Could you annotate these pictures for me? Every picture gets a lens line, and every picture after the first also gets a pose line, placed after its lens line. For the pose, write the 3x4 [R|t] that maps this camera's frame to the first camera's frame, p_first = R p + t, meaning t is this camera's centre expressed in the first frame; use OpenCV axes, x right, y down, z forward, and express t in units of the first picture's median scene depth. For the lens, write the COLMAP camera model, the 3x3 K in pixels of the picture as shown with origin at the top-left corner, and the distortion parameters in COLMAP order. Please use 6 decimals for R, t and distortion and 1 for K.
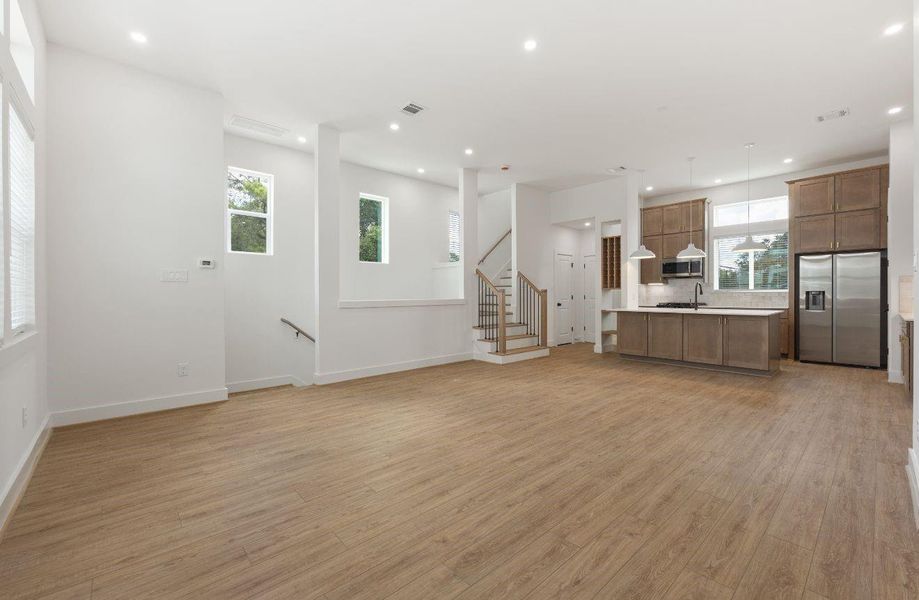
lens RADIAL K [[378.8, 0, 460.3], [0, 378.8, 298.9], [0, 0, 1]] dist [0.002061, 0.000030]
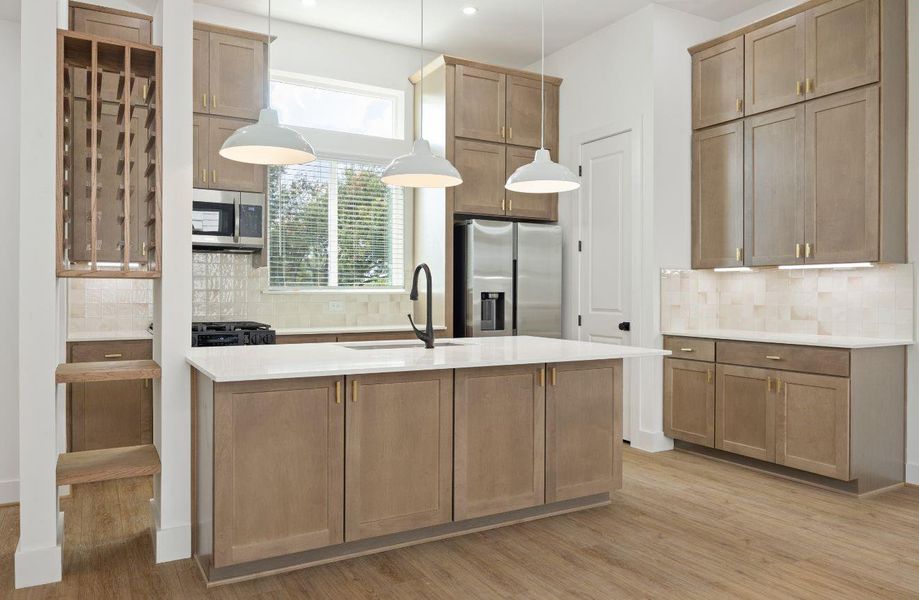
lens RADIAL K [[653.9, 0, 459.1], [0, 653.9, 299.5], [0, 0, 1]] dist [-0.007452, -0.000736]
pose [[0.219323, 0.005139, 0.975639, 0.100409], [0.001610, 0.999983, -0.005629, -0.008088], [-0.975651, 0.002805, 0.219311, 0.941684]]
